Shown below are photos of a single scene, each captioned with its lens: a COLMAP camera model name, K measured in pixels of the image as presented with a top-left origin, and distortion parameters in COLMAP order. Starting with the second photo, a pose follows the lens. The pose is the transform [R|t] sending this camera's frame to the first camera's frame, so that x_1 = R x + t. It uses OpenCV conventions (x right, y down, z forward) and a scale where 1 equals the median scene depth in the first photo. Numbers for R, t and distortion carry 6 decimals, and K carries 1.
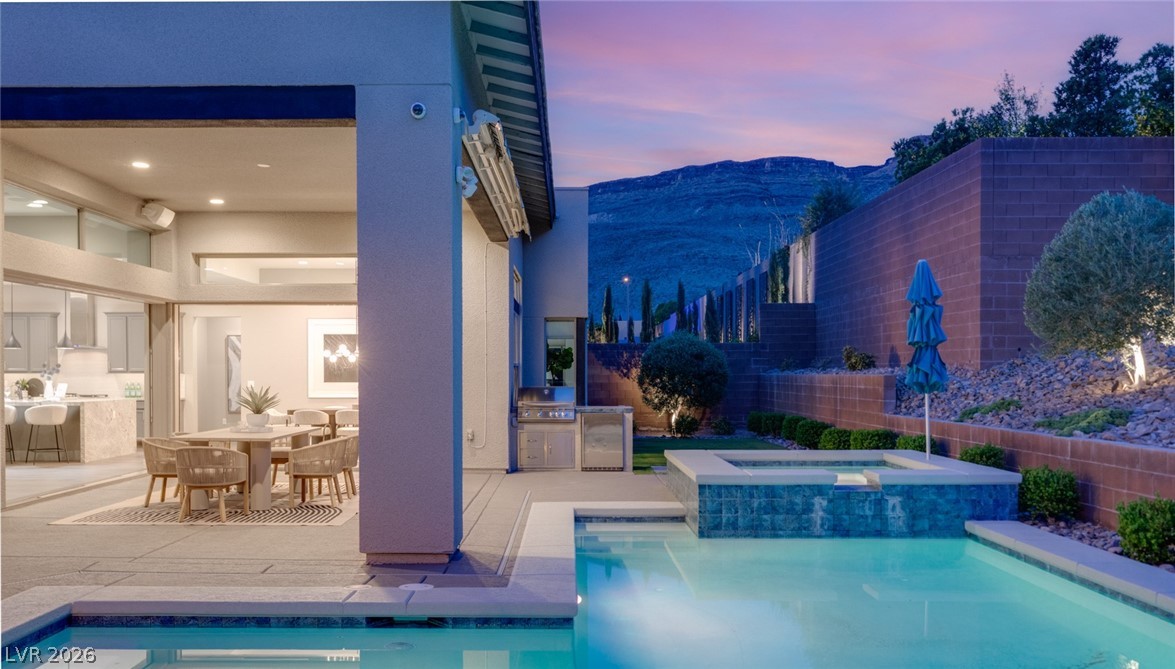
lens RADIAL K [[1027.5, 0, 562.8], [0, 1027.5, 386.9], [0, 0, 1]] dist [0.004353, -0.003194]
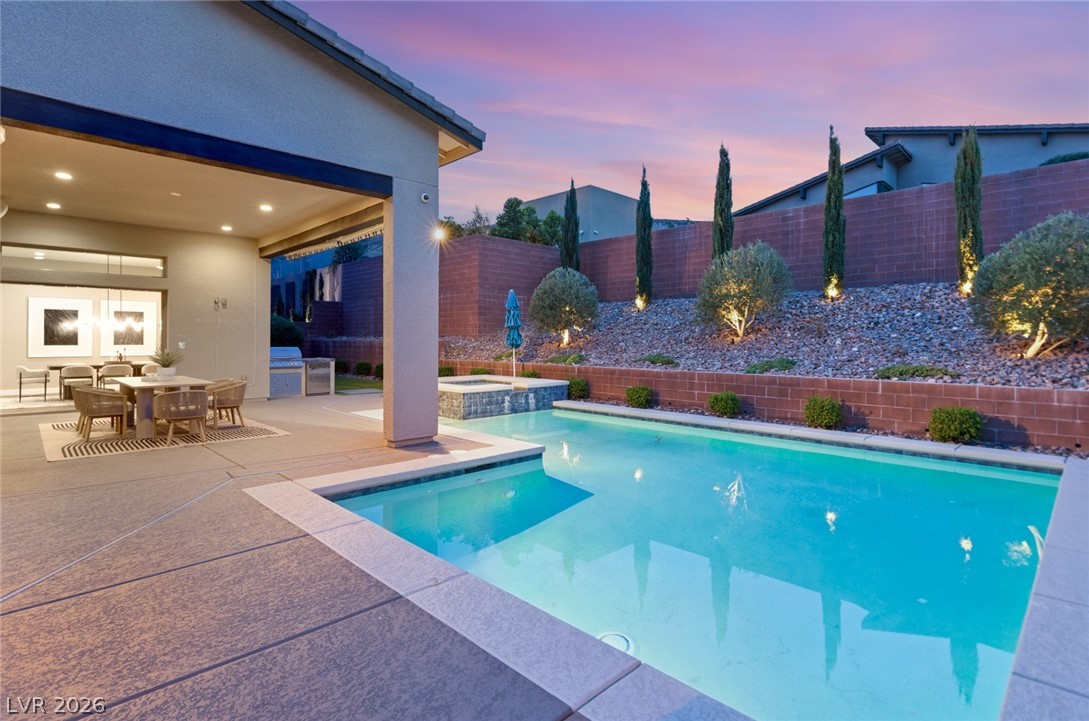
lens RADIAL K [[542.0, 0, 532.5], [0, 542.0, 340.6], [0, 0, 1]] dist [-0.002236, -0.000297]
pose [[0.718348, 0.001135, 0.695683, -0.517754], [0.006246, 0.999948, -0.008081, -0.001897], [-0.695656, 0.010150, 0.718303, 0.126429]]
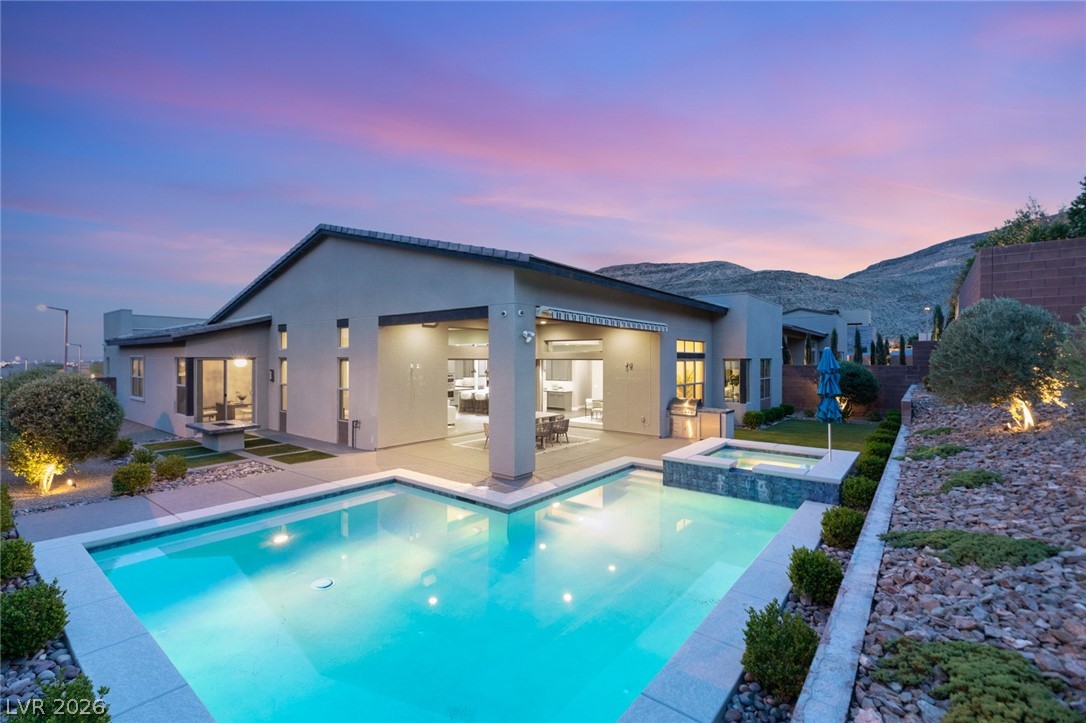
lens RADIAL K [[487.6, 0, 518.7], [0, 487.6, 360.5], [0, 0, 1]] dist [0.003574, 0.000665]
pose [[0.770696, 0.004432, -0.637187, 0.548489], [-0.011468, 0.999910, -0.006916, -0.102974], [0.637099, 0.012638, 0.770678, 0.016828]]
